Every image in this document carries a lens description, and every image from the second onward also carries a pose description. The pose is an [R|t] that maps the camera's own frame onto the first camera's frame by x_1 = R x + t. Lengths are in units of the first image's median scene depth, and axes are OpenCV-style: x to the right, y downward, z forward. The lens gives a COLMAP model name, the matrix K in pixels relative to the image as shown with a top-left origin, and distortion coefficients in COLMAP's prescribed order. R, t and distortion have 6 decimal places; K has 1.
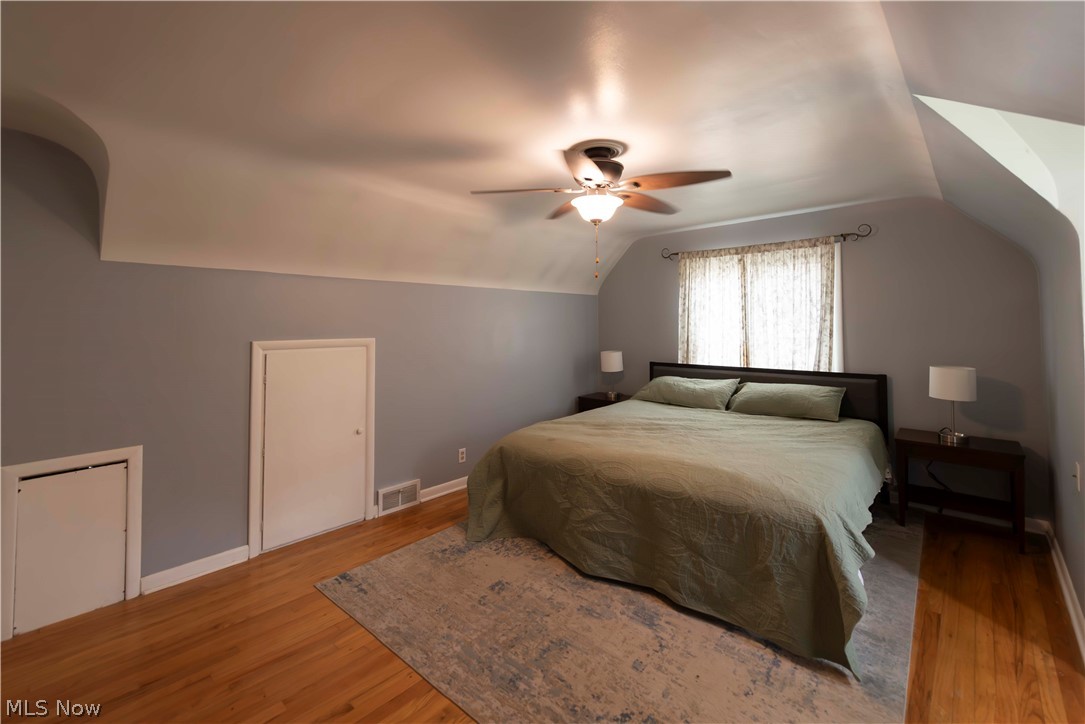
lens RADIAL K [[469.5, 0, 568.9], [0, 469.5, 310.5], [0, 0, 1]] dist [0.001617, -0.000045]
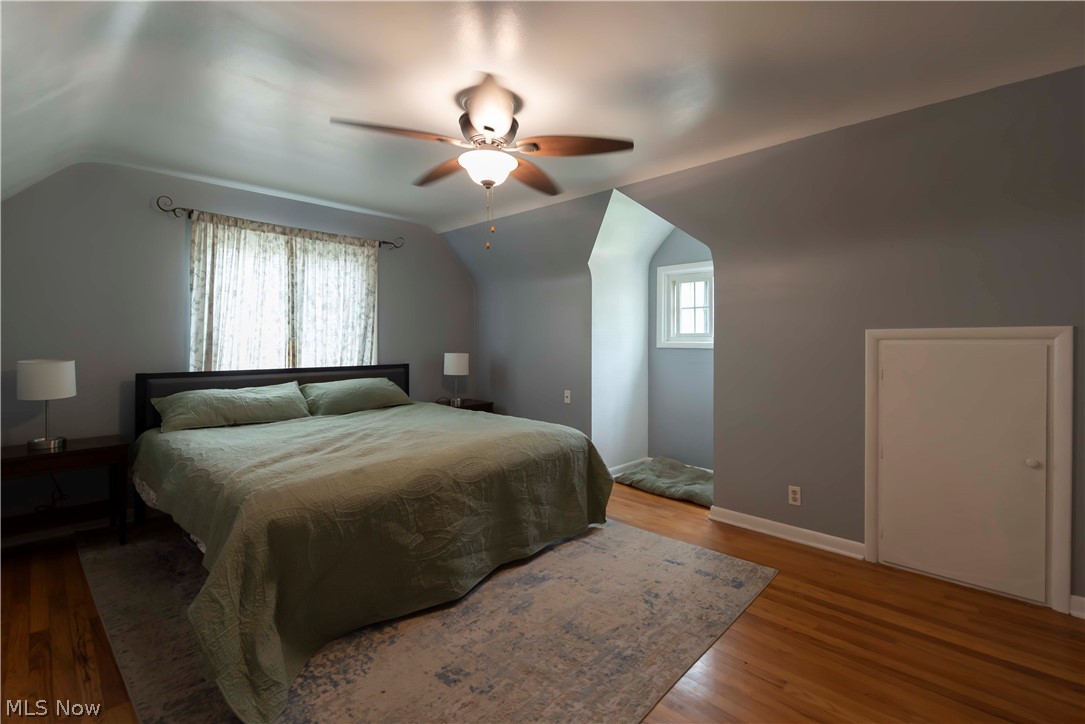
lens RADIAL K [[487.9, 0, 543.6], [0, 487.9, 344.2], [0, 0, 1]] dist [0.002190, 0.000034]
pose [[0.044725, -0.002421, 0.998996, -0.551580], [-0.028843, 0.999577, 0.003713, 0.066343], [-0.998583, -0.028980, 0.044637, 0.551541]]
